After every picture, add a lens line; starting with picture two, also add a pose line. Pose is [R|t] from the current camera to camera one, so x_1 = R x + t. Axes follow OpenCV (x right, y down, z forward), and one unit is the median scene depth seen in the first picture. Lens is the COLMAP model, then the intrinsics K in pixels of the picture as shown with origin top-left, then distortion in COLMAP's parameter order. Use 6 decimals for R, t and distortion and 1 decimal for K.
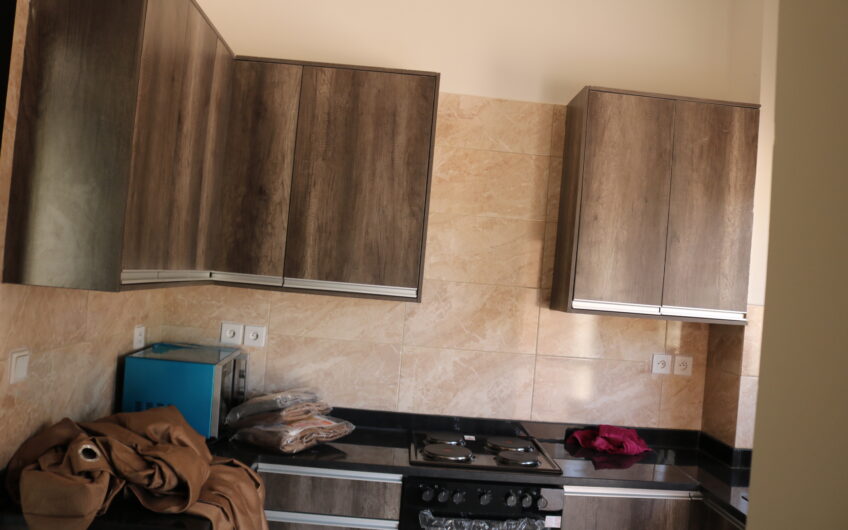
lens RADIAL K [[699.0, 0, 424.0], [0, 699.0, 265.0], [0, 0, 1]] dist [-0.150963, 0.123528]
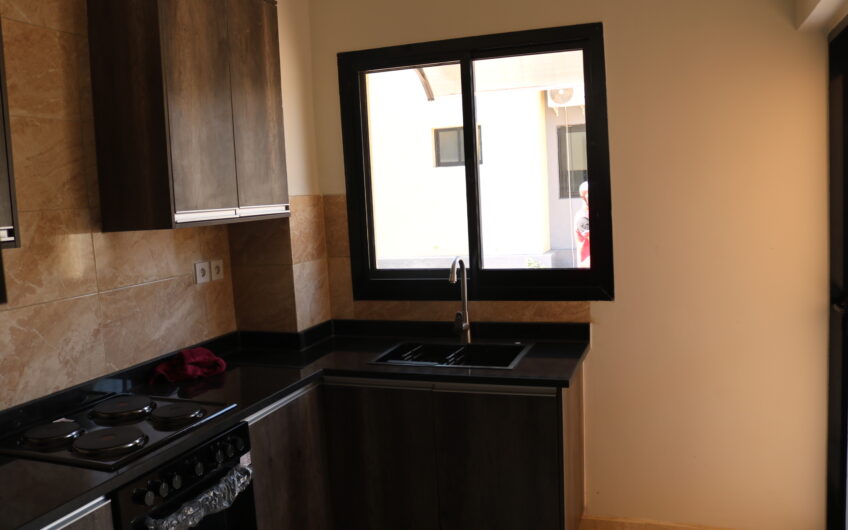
lens RADIAL K [[699.0, 0, 424.0], [0, 699.0, 265.0], [0, 0, 1]] dist [-0.150963, 0.123528]
pose [[0.373282, -0.193895, 0.907229, -0.396758], [0.064277, 0.980970, 0.183209, -0.018902], [-0.925488, -0.010074, 0.378642, 0.366424]]
